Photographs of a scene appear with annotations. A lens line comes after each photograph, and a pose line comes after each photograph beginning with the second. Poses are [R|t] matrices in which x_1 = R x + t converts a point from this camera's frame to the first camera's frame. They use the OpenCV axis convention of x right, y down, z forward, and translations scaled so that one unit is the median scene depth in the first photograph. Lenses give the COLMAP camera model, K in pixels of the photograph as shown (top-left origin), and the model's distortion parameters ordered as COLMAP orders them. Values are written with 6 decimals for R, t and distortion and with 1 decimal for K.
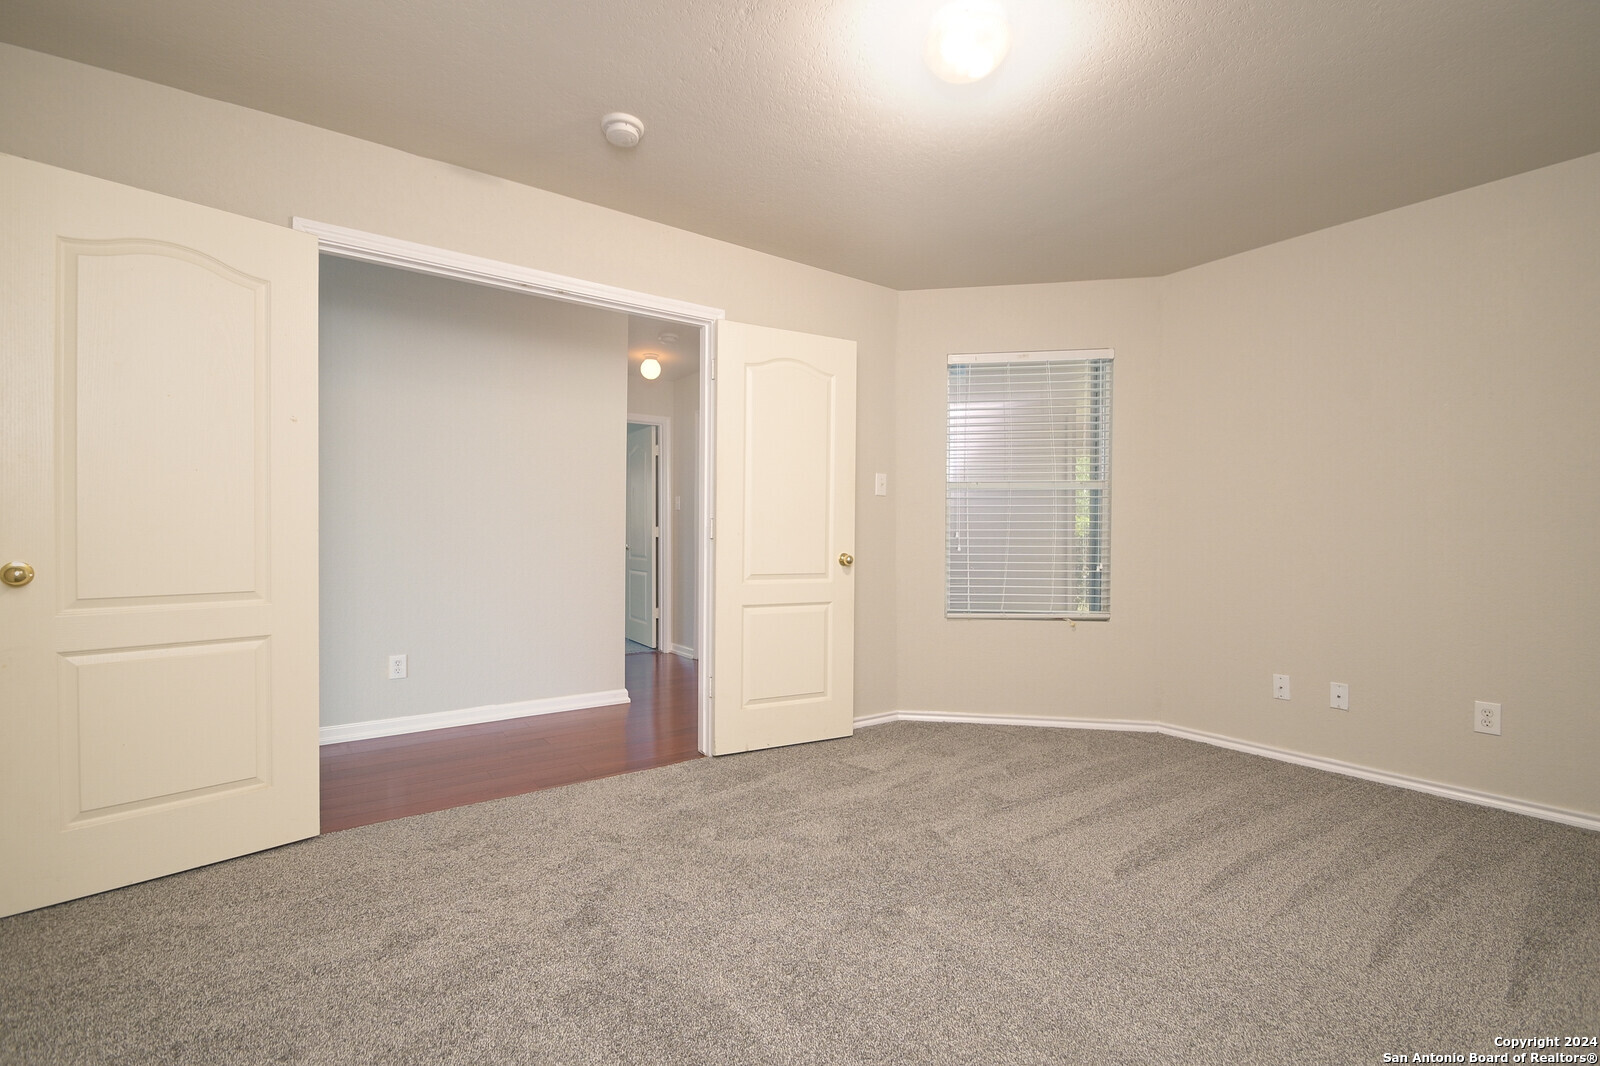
lens RADIAL K [[704.9, 0, 797.3], [0, 704.9, 533.5], [0, 0, 1]] dist [-0.006948, -0.003952]
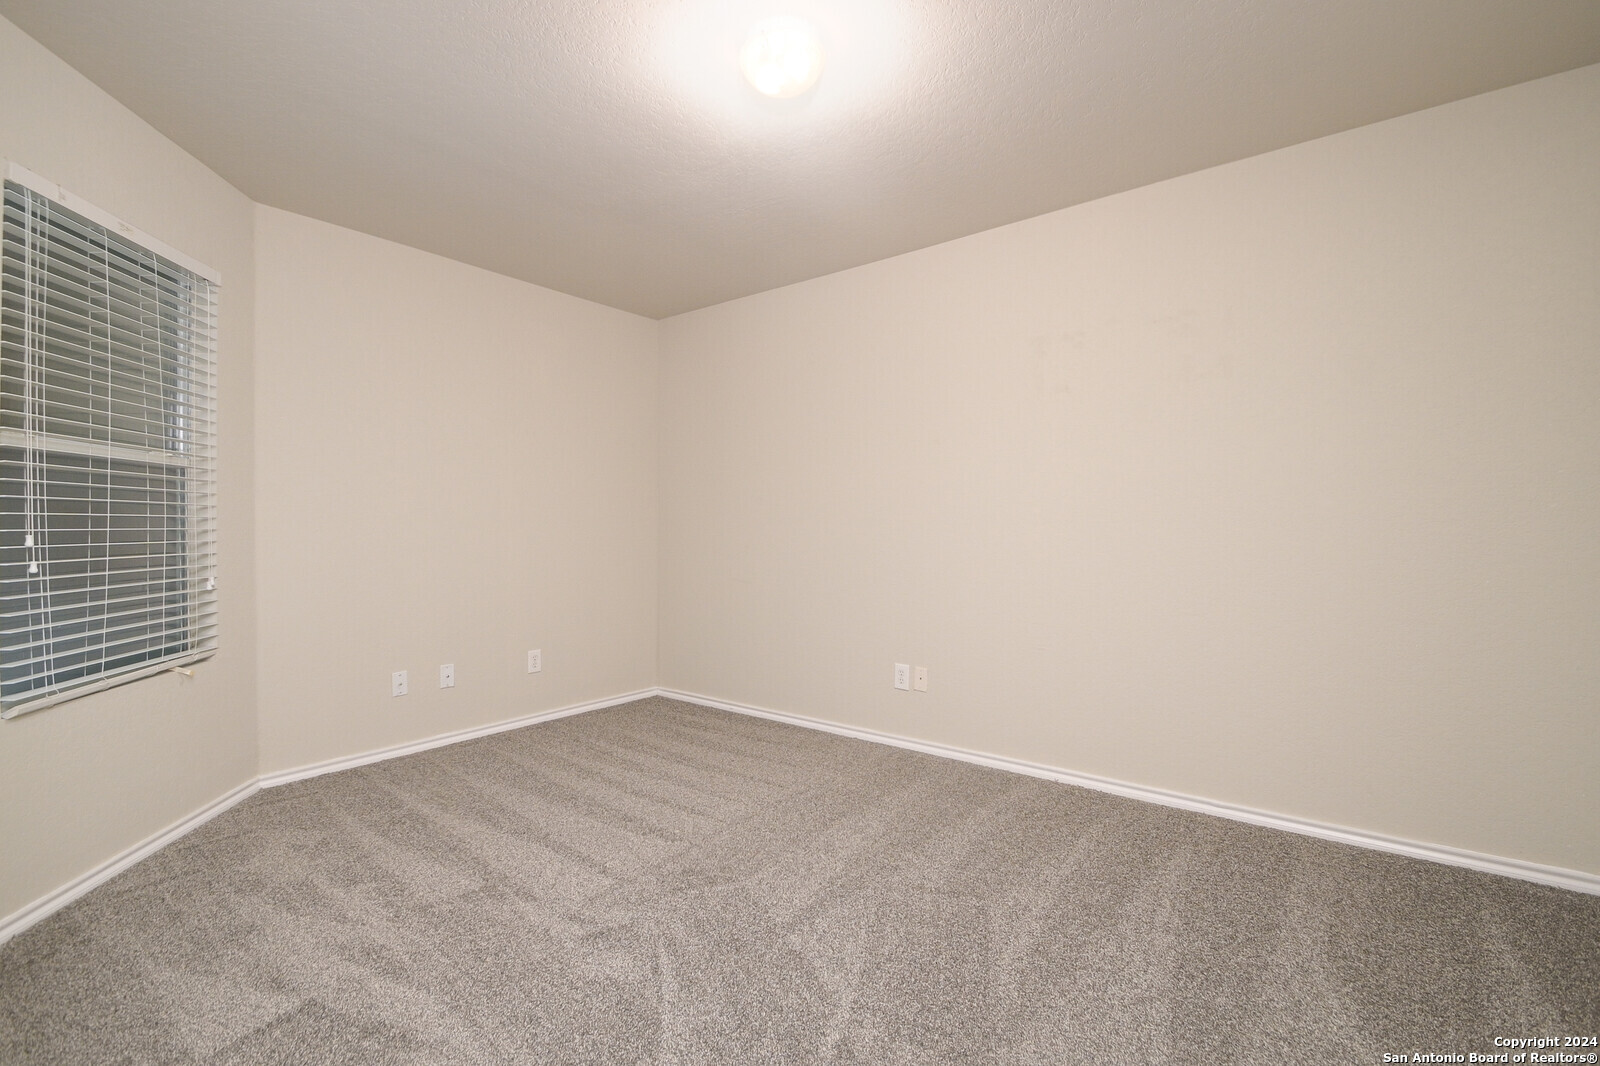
lens RADIAL K [[704.9, 0, 796.9], [0, 704.9, 533.9], [0, 0, 1]] dist [-0.006948, -0.003952]
pose [[-0.280502, -0.014131, 0.959749, -0.474539], [-0.007817, 0.999892, 0.012438, -0.014112], [-0.959822, -0.004013, -0.280582, 0.805351]]
